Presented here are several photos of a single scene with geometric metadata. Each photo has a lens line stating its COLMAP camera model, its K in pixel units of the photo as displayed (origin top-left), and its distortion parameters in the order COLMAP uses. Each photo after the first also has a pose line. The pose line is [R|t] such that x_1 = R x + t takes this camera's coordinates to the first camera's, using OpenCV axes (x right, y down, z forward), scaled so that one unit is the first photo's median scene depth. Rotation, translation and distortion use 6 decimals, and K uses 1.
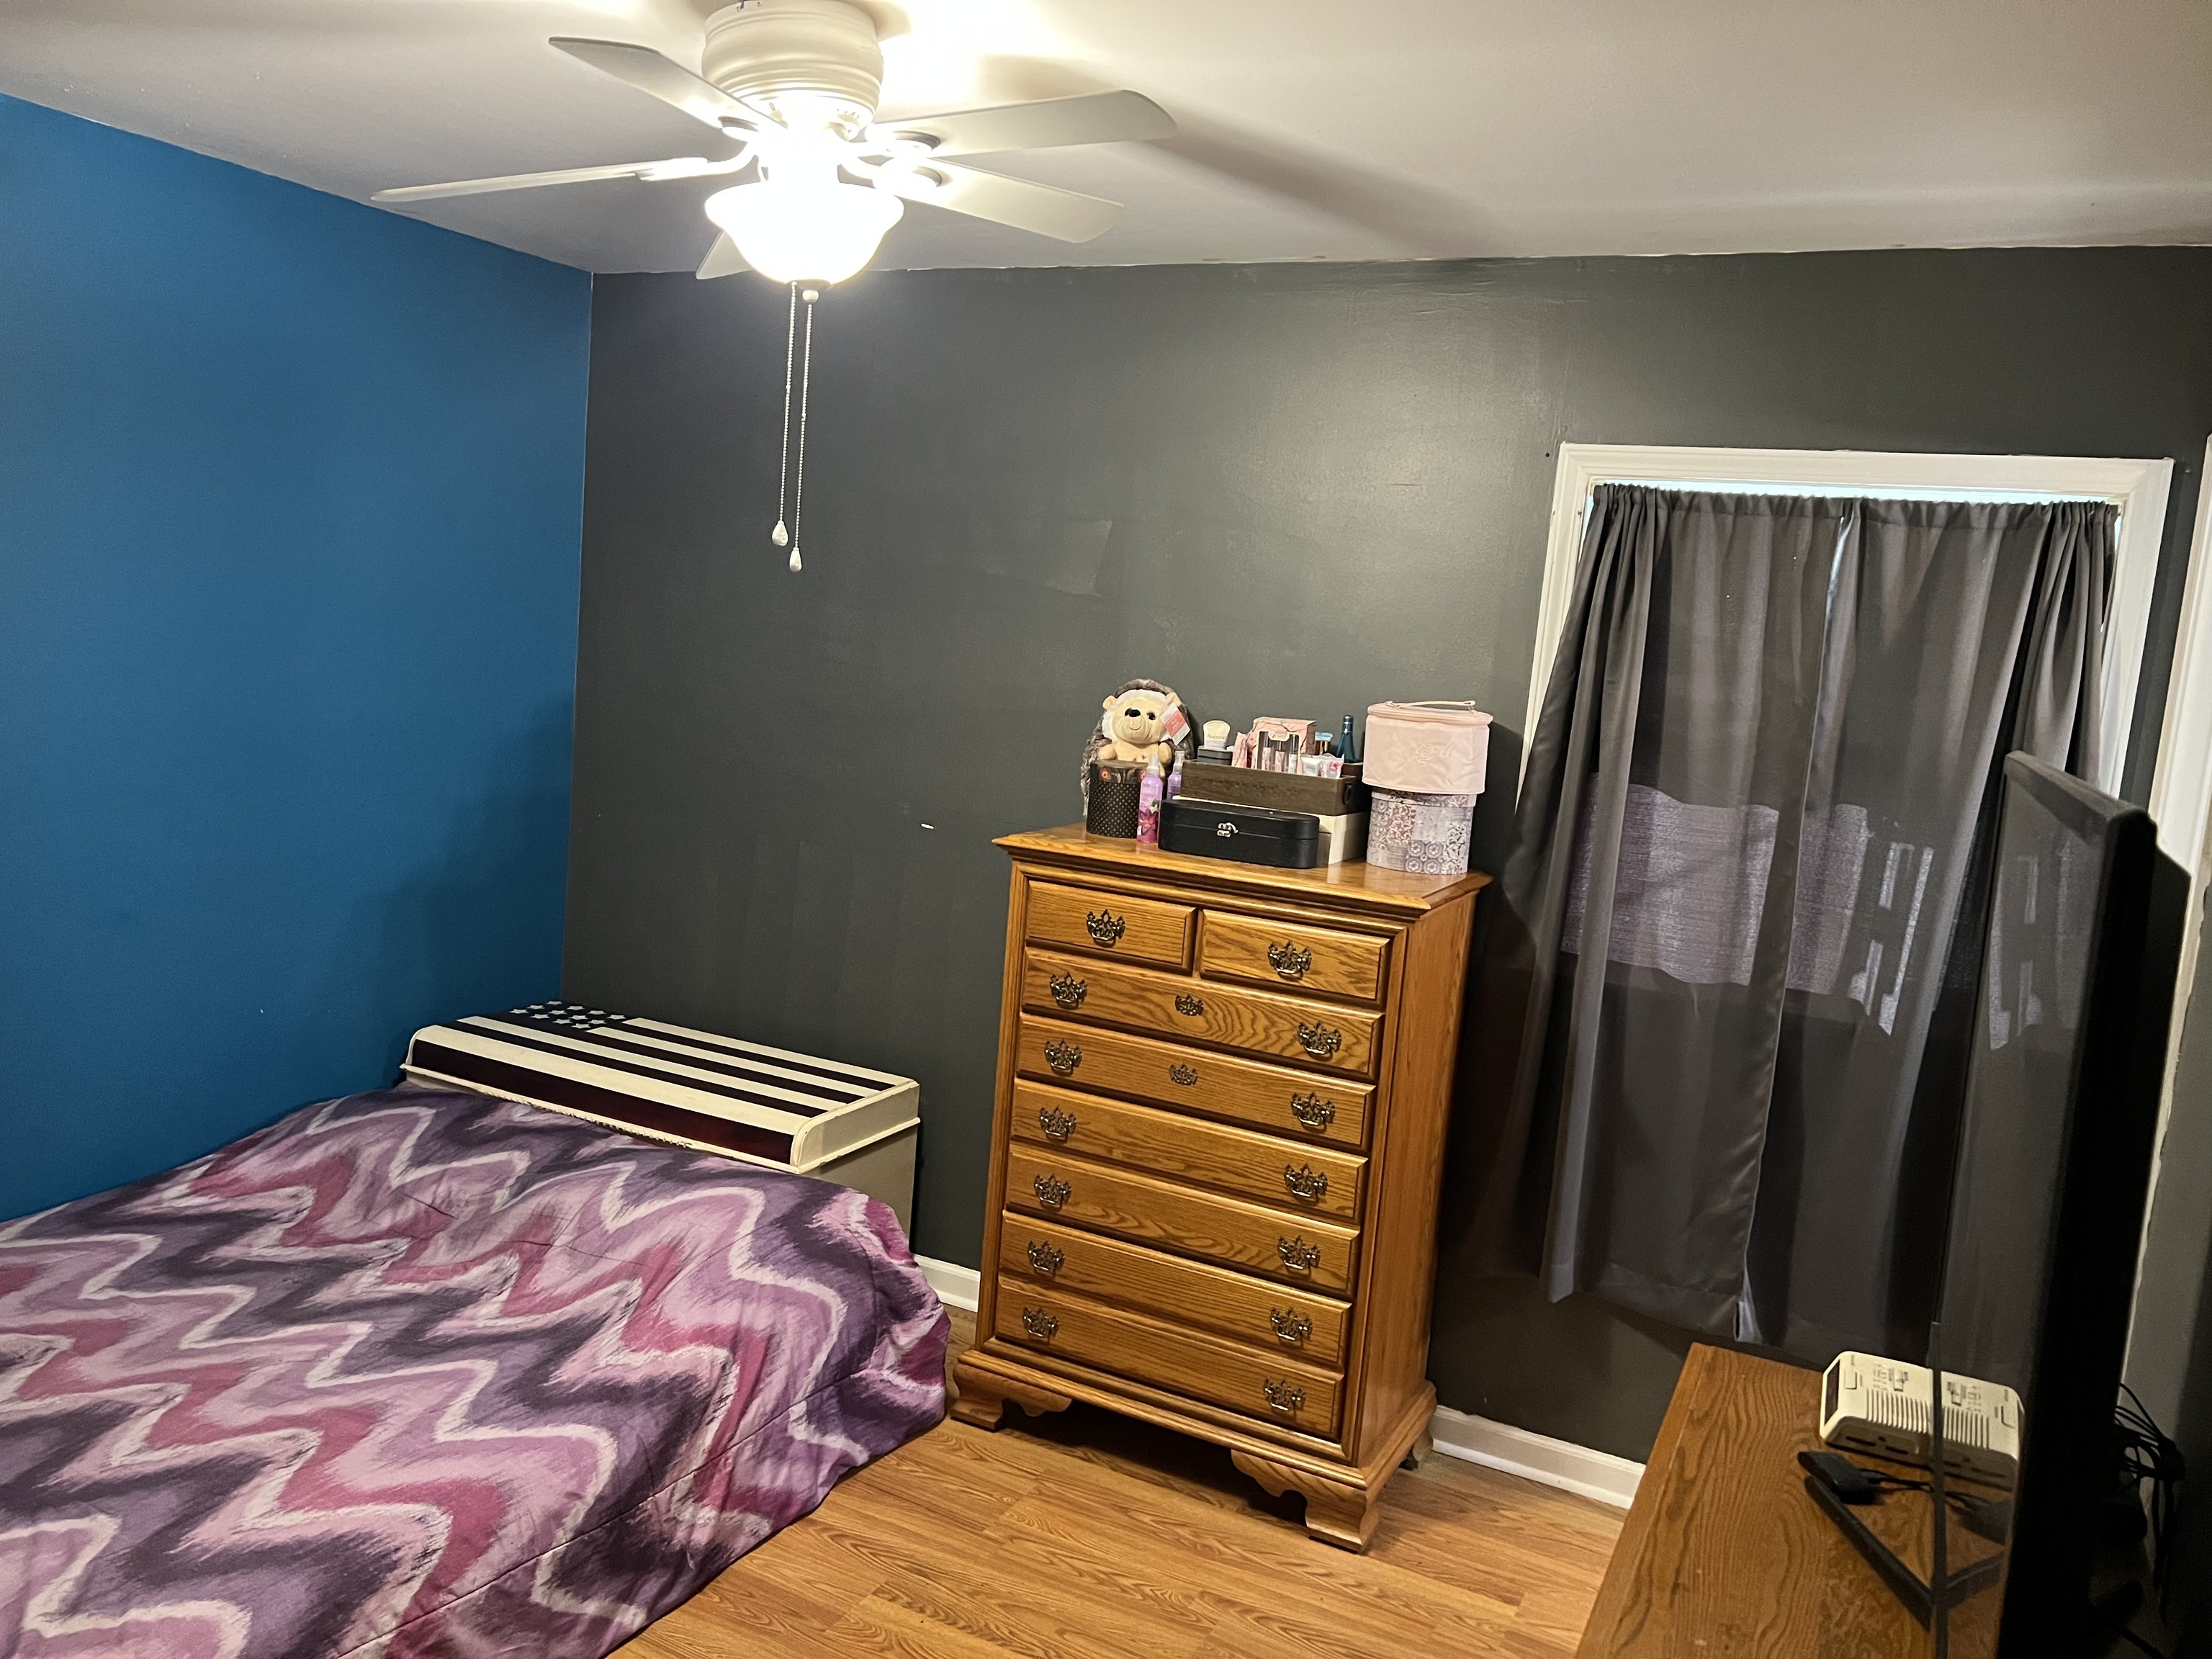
lens RADIAL K [[1692.4, 0, 1104.0], [0, 1692.4, 840.7], [0, 0, 1]] dist [0.028895, -0.004664]
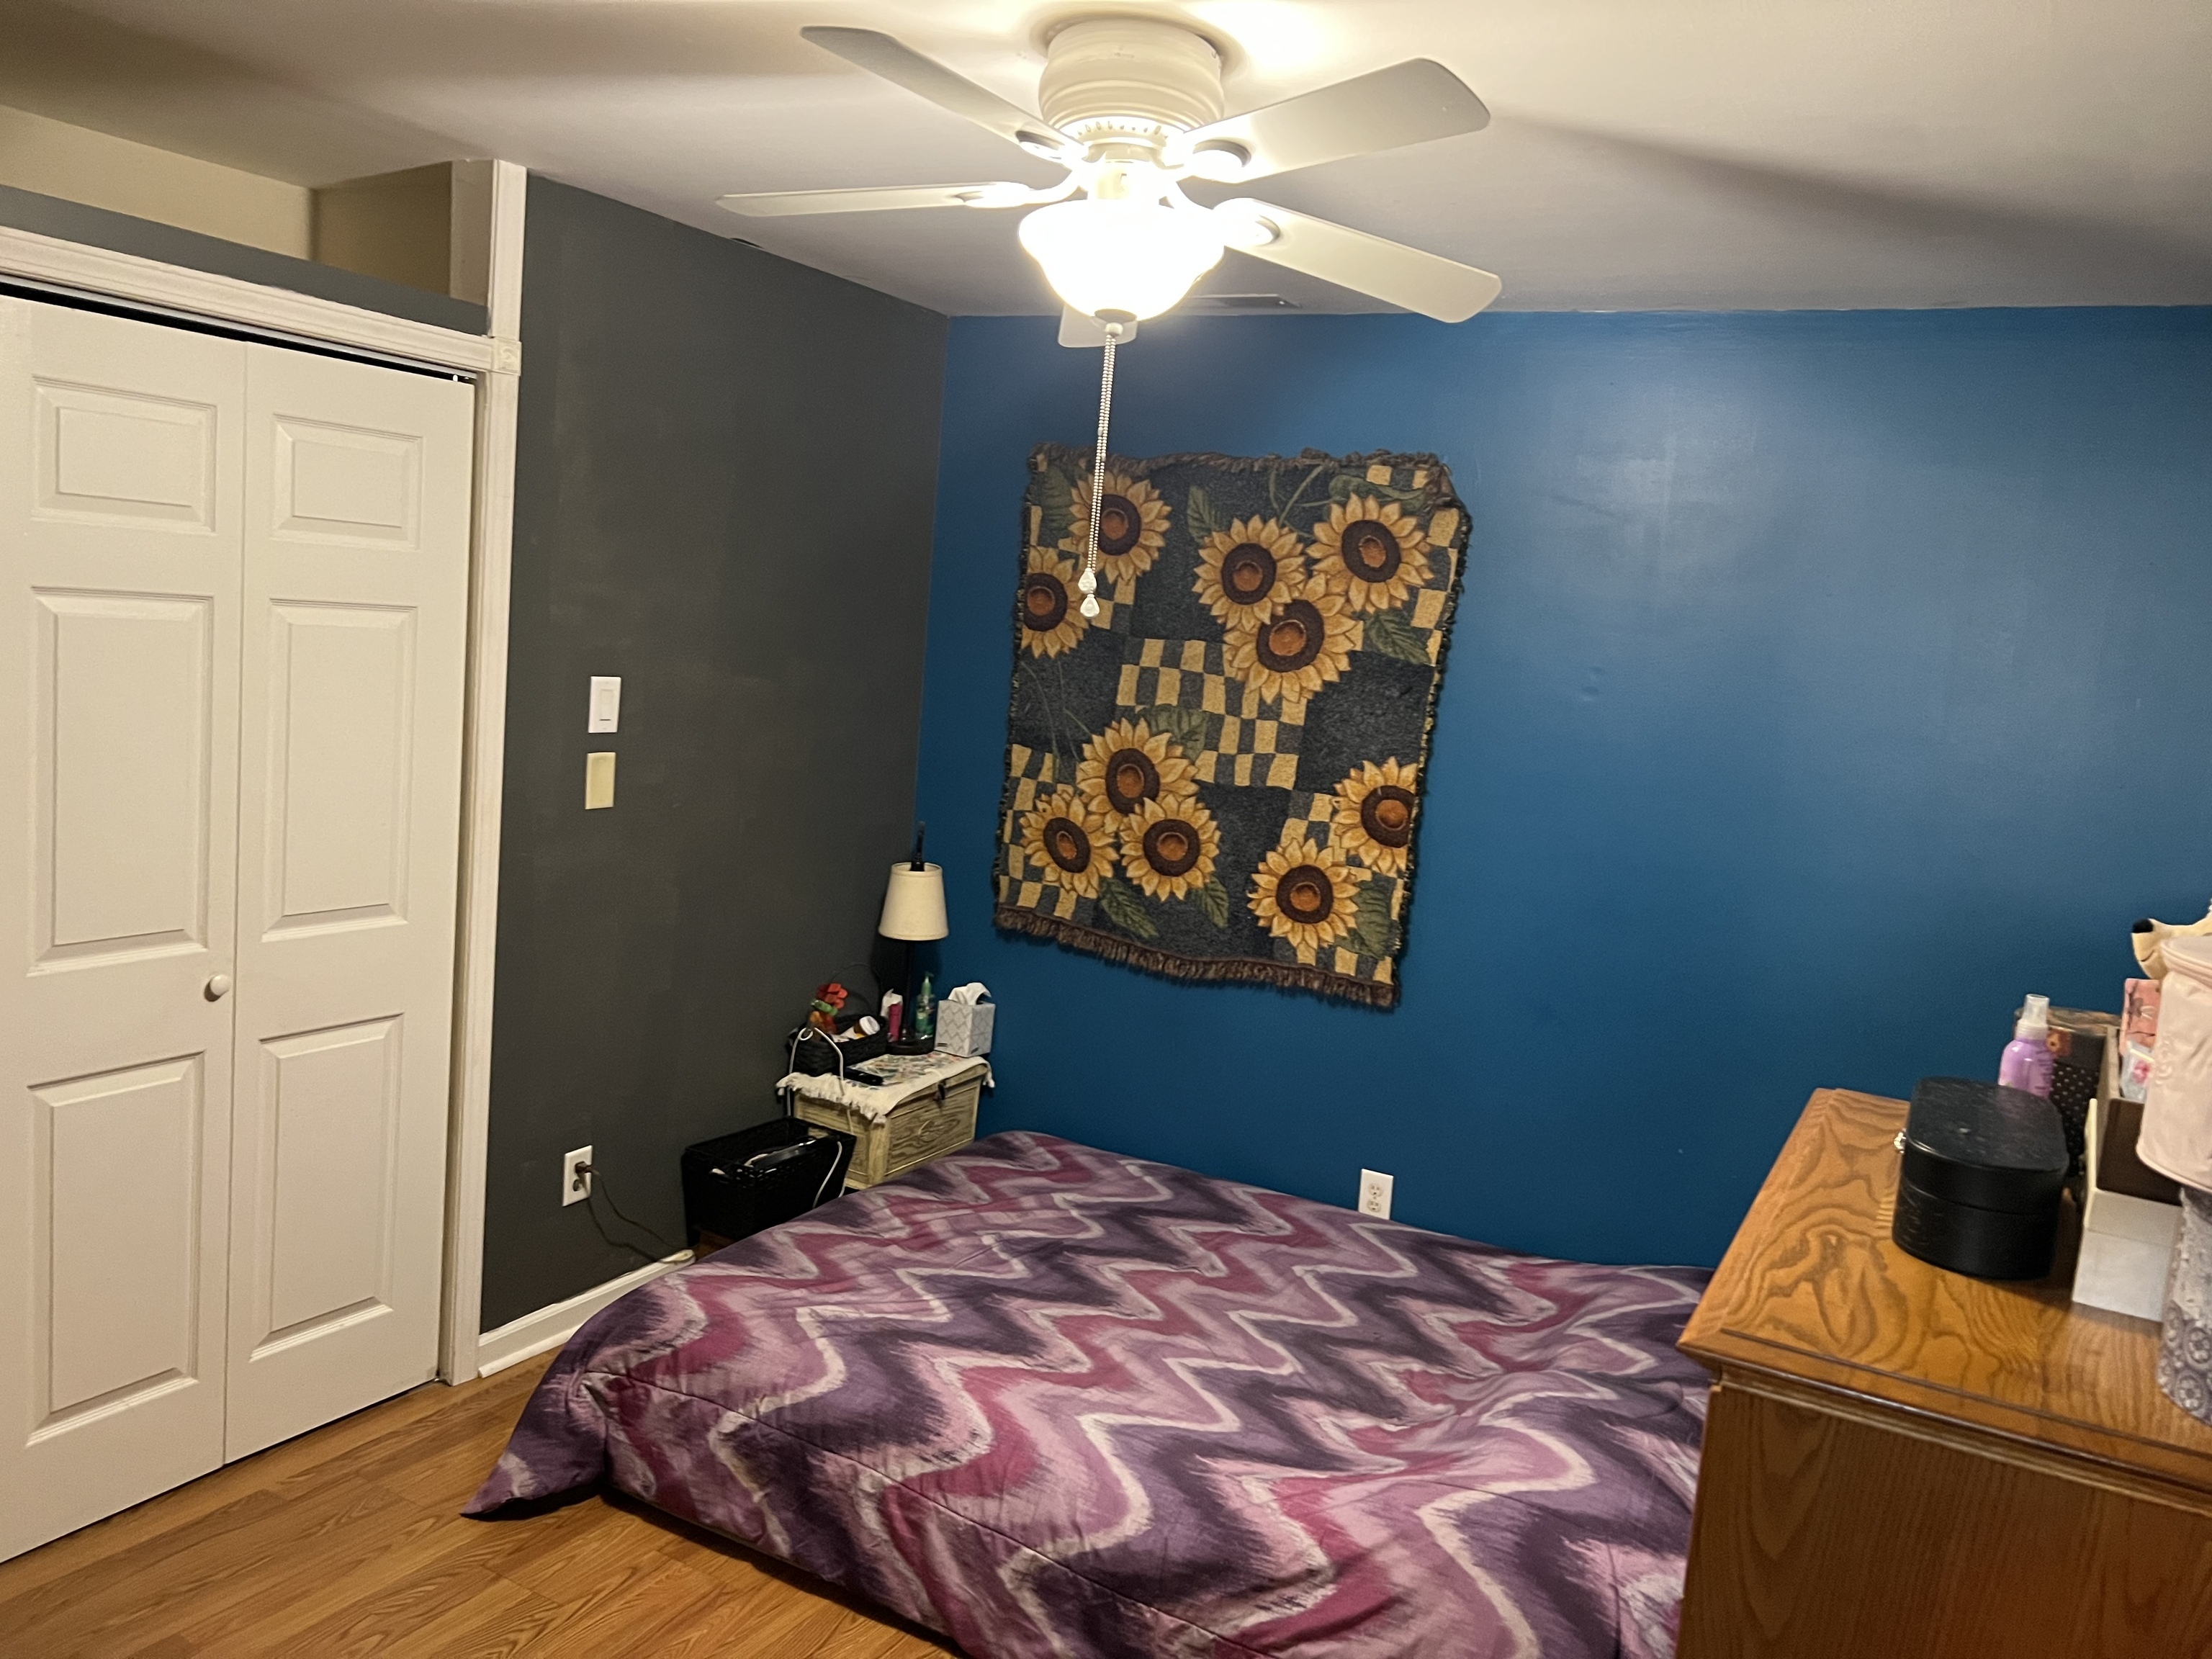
lens RADIAL K [[1692.4, 0, 1108.3], [0, 1692.4, 825.2], [0, 0, 1]] dist [0.028895, -0.004664]
pose [[-0.017852, 0.051528, -0.998512, 0.637894], [-0.223506, 0.973194, 0.054217, -0.082947], [0.974539, 0.224141, -0.005857, 0.851328]]
